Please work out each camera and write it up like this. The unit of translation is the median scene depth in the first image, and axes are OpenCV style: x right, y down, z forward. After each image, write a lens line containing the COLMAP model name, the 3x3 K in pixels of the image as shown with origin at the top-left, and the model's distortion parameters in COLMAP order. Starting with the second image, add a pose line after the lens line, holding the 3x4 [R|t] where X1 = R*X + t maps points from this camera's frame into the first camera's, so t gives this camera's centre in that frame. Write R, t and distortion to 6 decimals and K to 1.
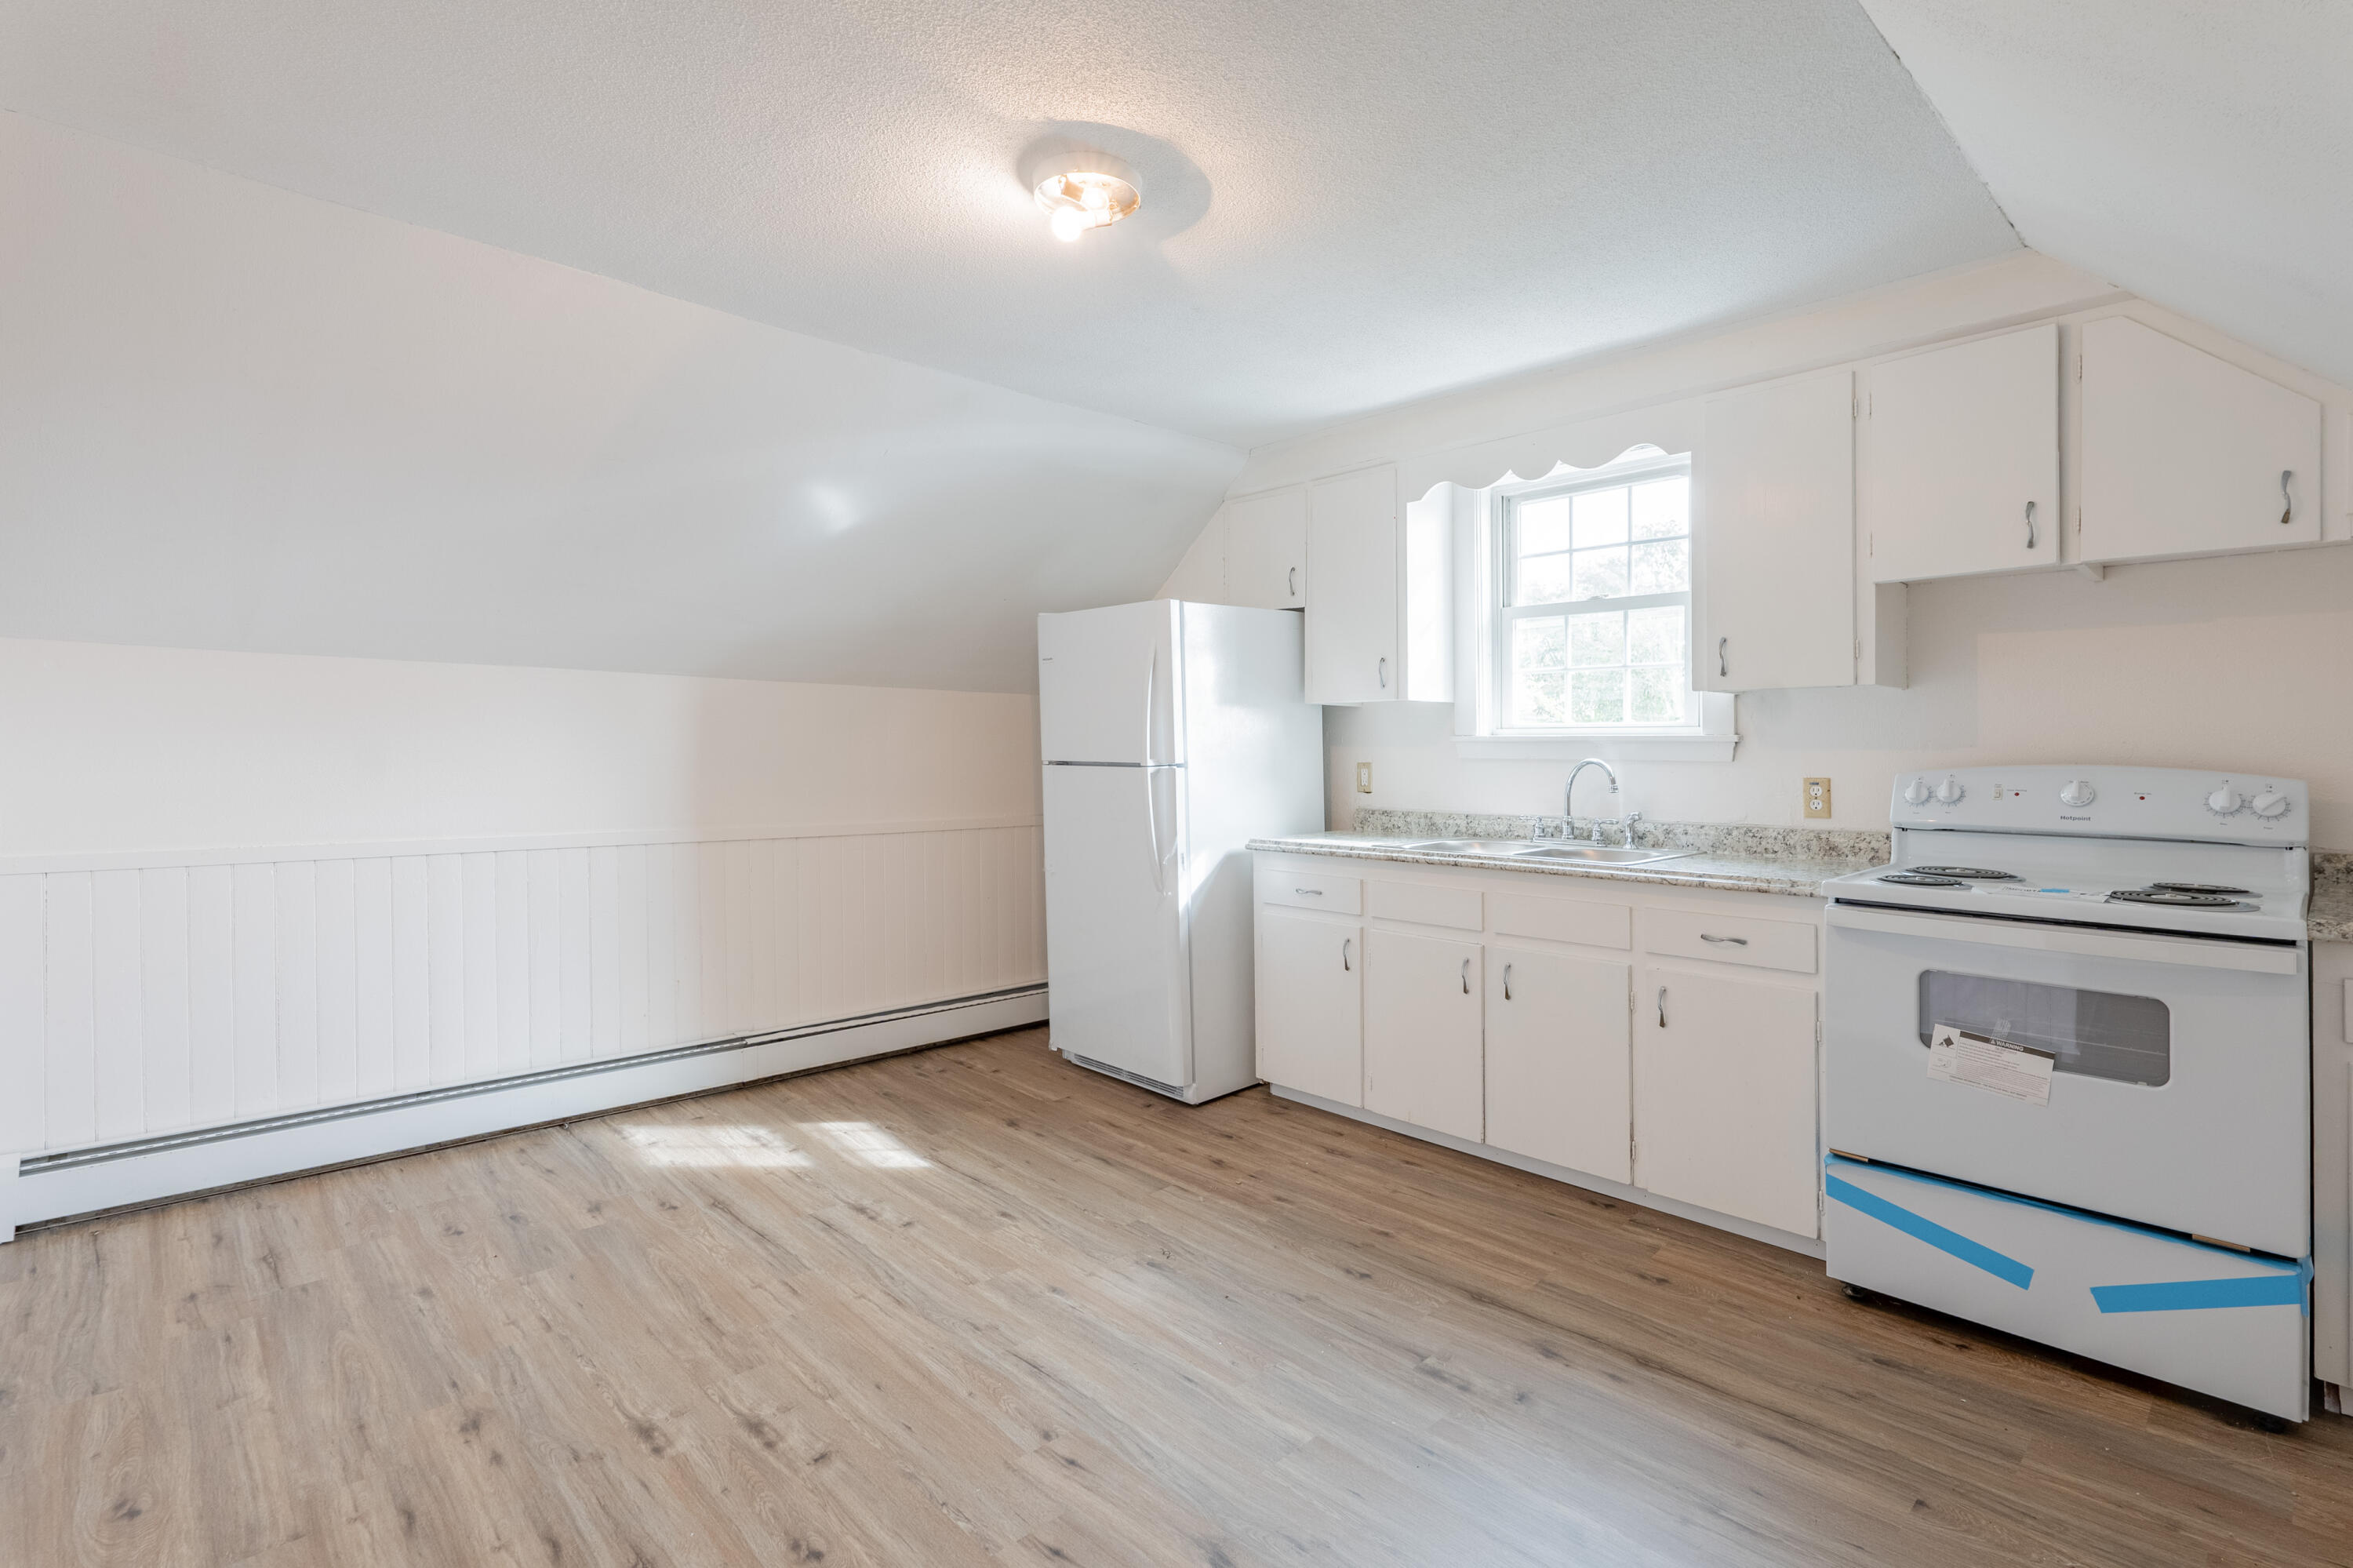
lens RADIAL K [[1094.6, 0, 1181.7], [0, 1094.6, 742.4], [0, 0, 1]] dist [-0.005612, -0.001626]
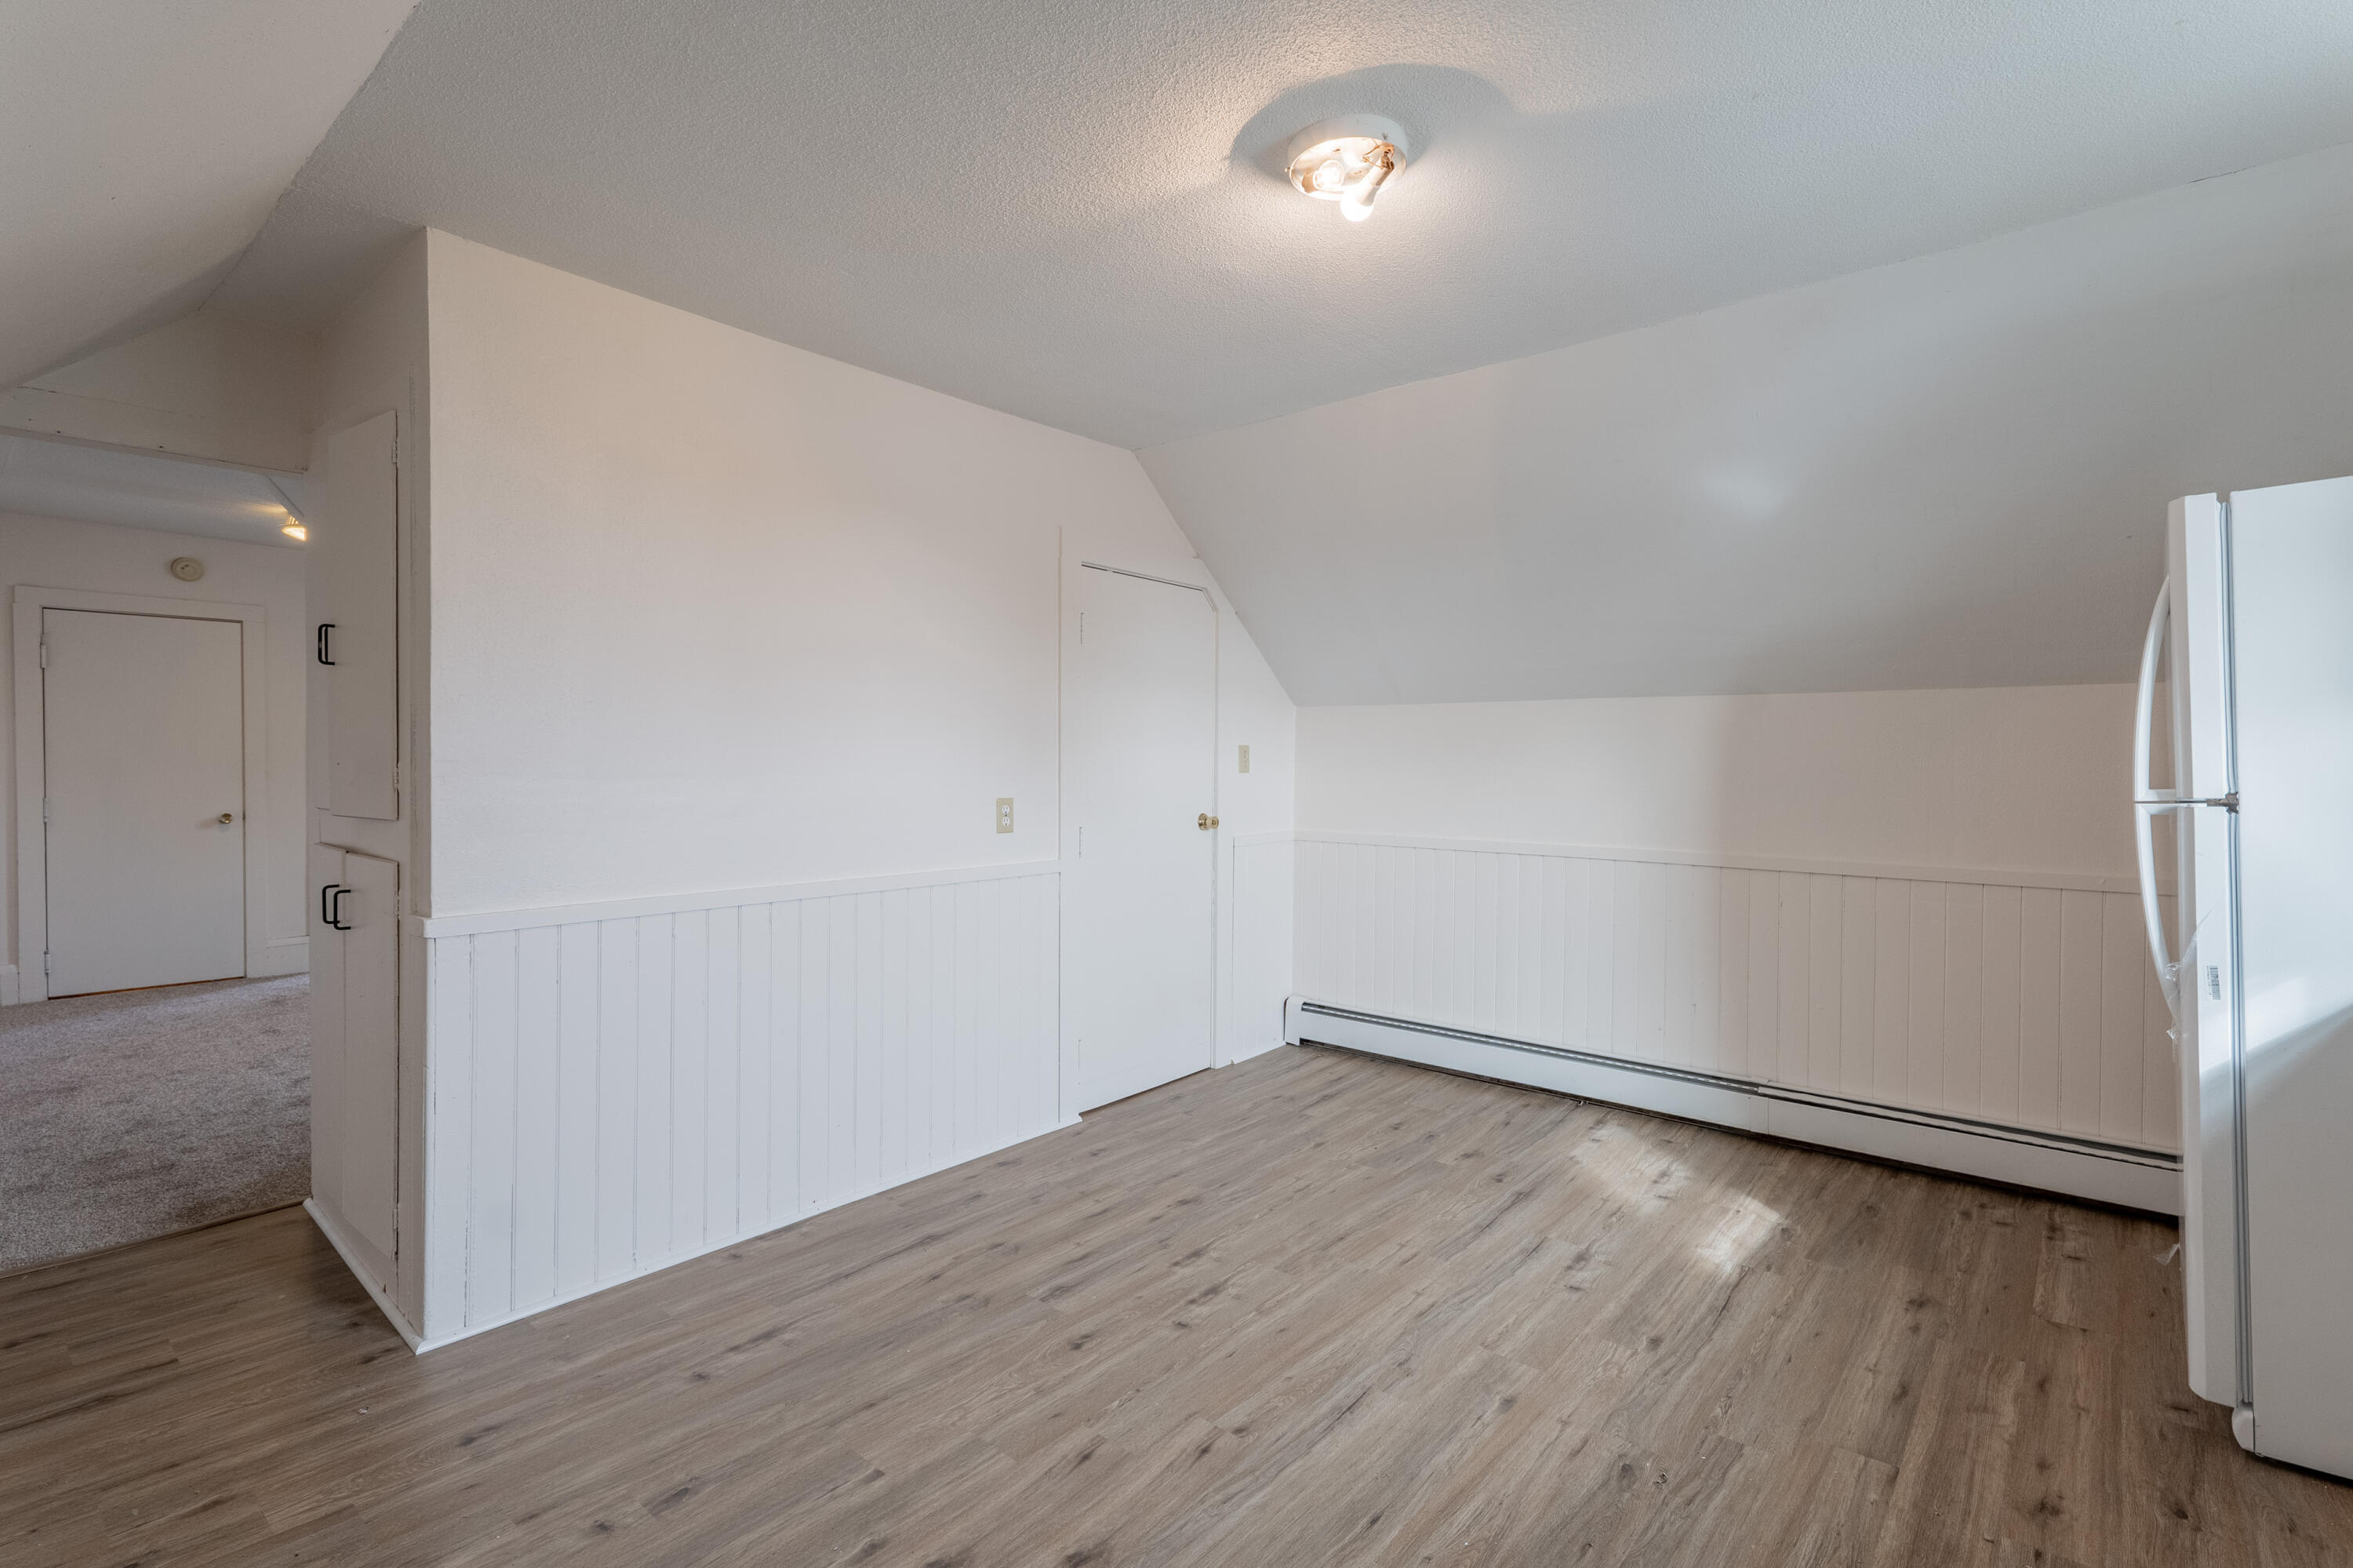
lens RADIAL K [[1094.6, 0, 1200.5], [0, 1094.6, 778.8], [0, 0, 1]] dist [-0.005612, -0.001626]
pose [[0.105994, 0.010041, -0.994316, 0.658247], [0.002517, 0.999943, 0.010366, 0.003503], [0.994364, -0.003601, 0.105962, 0.625836]]
